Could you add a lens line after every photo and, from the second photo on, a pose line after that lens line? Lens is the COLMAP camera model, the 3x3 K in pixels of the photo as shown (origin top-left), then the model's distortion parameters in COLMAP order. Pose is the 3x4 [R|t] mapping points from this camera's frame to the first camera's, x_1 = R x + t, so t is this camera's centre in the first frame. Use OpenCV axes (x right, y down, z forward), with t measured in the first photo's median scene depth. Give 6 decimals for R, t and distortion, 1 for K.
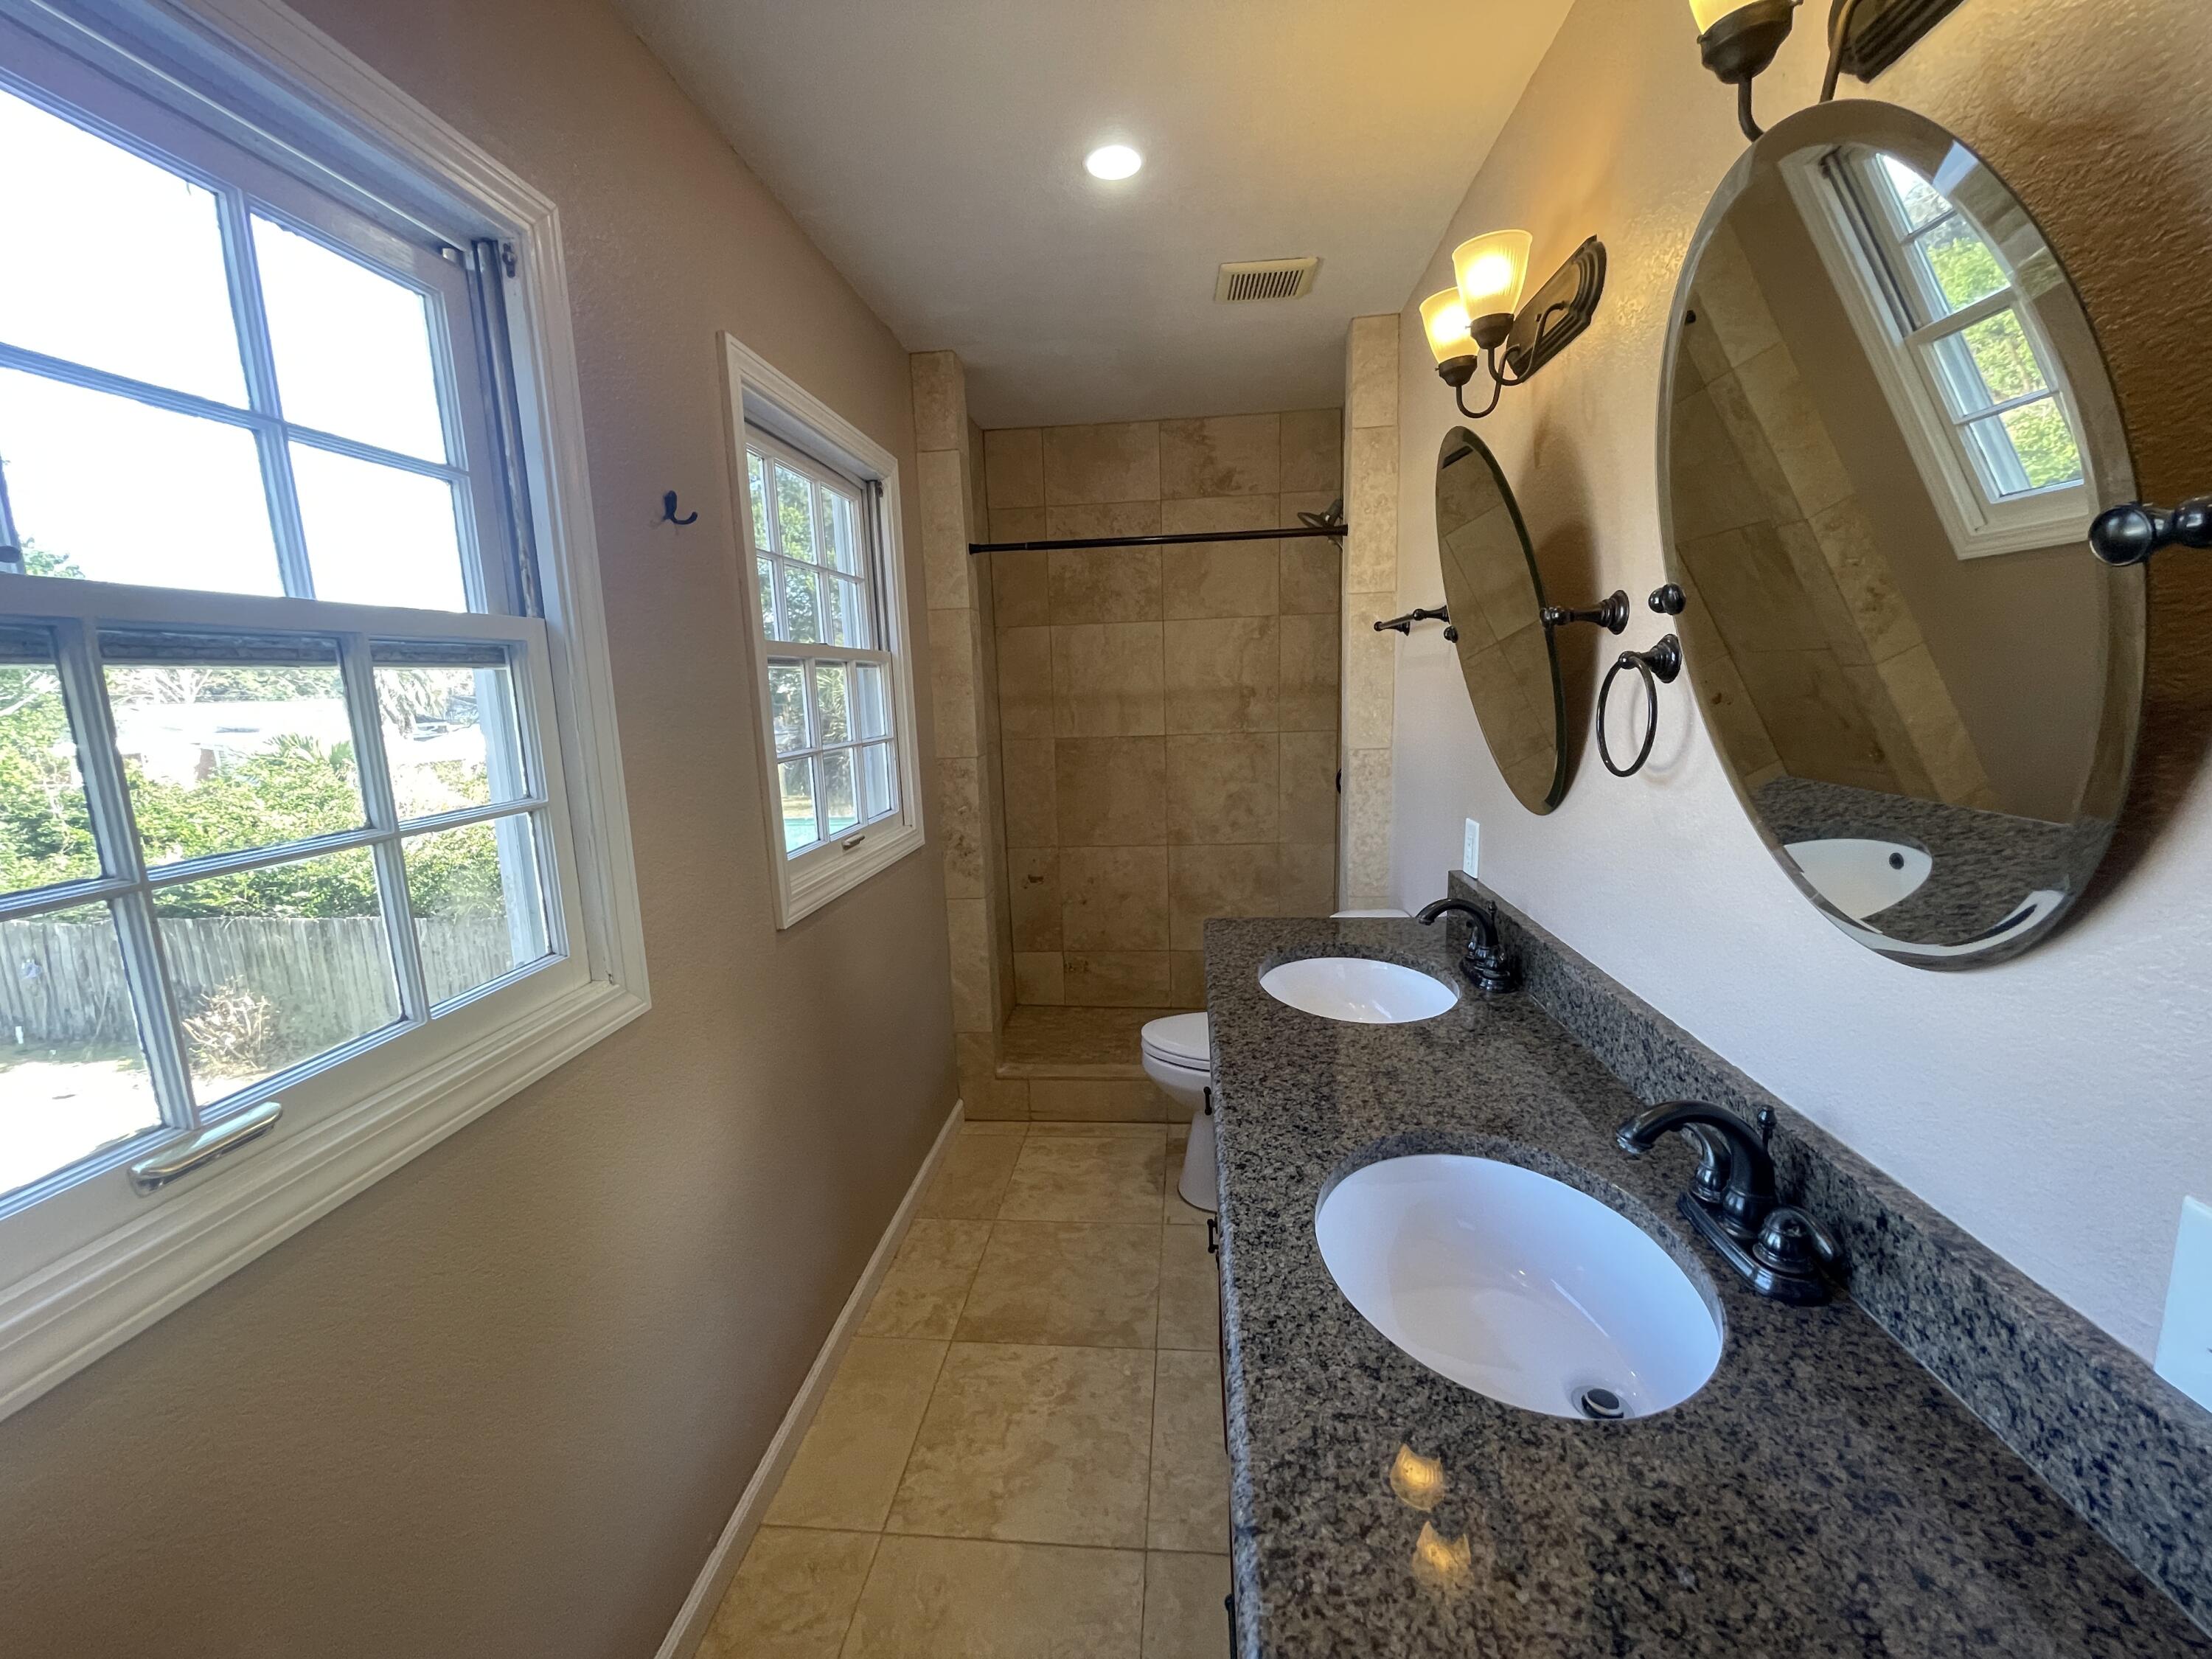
lens RADIAL K [[891.7, 0, 1106.0], [0, 891.7, 829.5], [0, 0, 1]] dist [-0.000301, -0.000035]
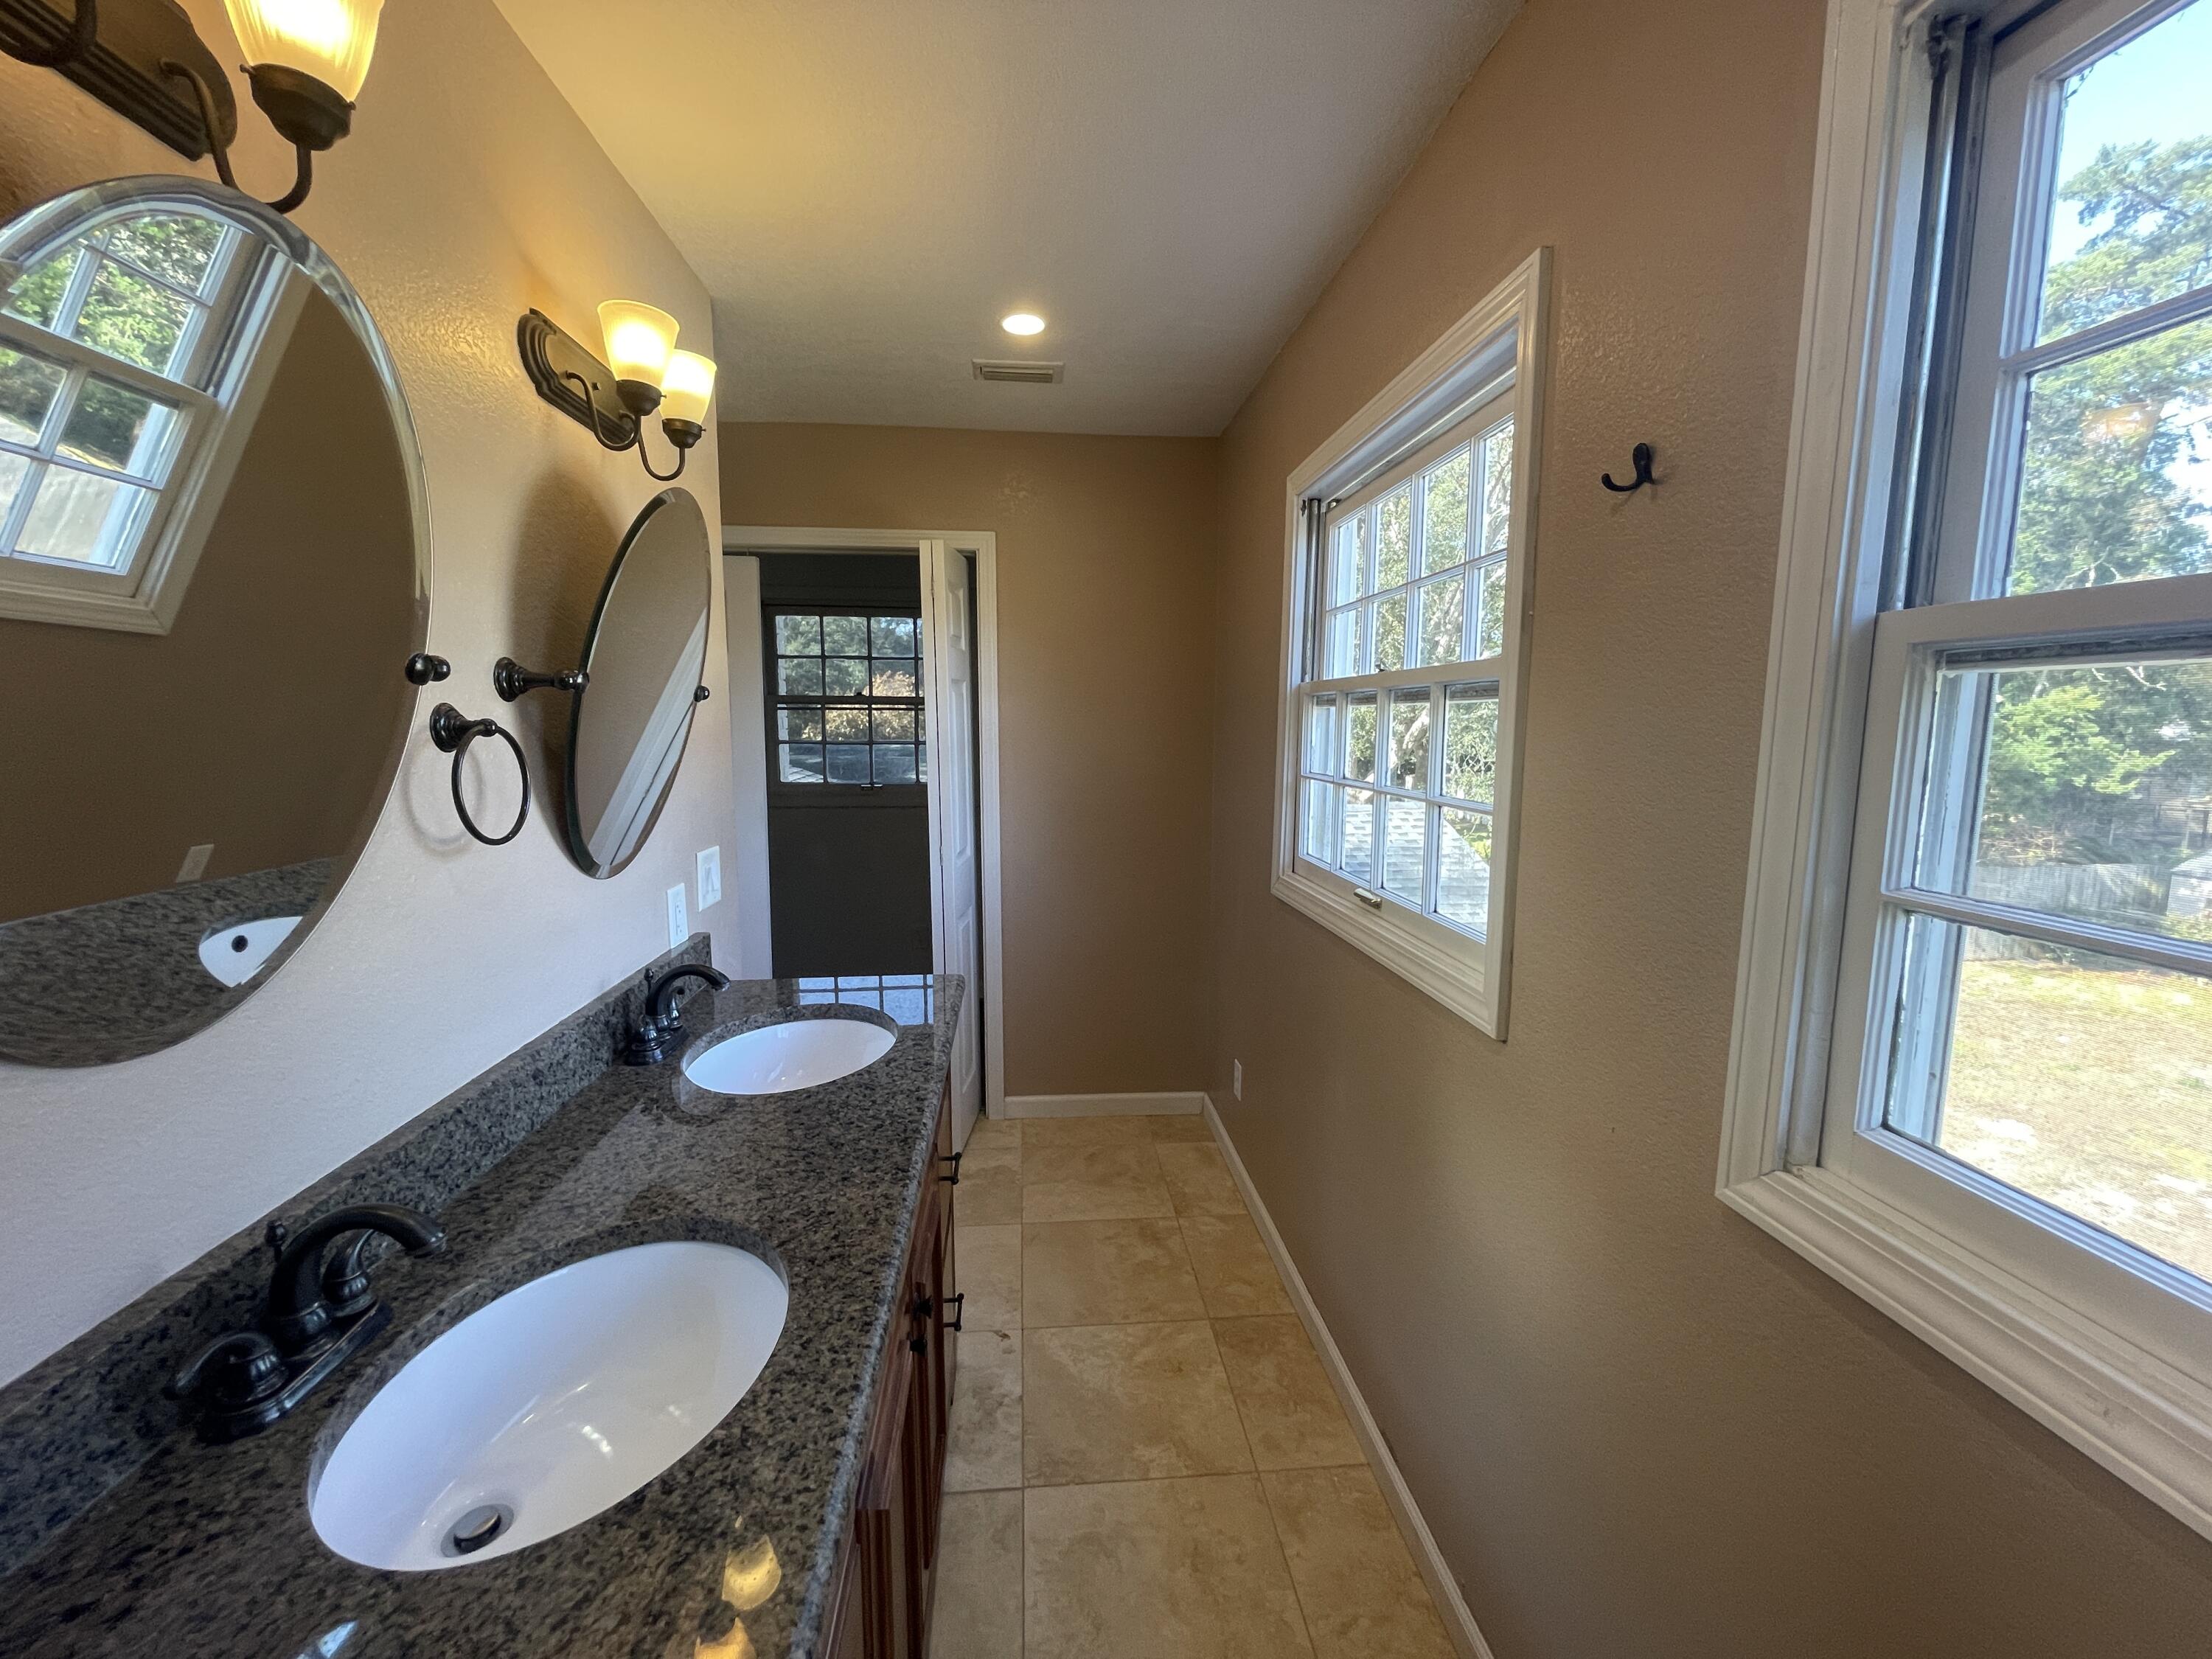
lens RADIAL K [[891.7, 0, 1106.0], [0, 891.7, 829.5], [0, 0, 1]] dist [-0.000301, -0.000035]
pose [[-0.982199, 0.058374, -0.178545, 0.086004], [0.003042, 0.955308, 0.295597, -0.342444], [0.187821, 0.289792, -0.938480, 1.920512]]
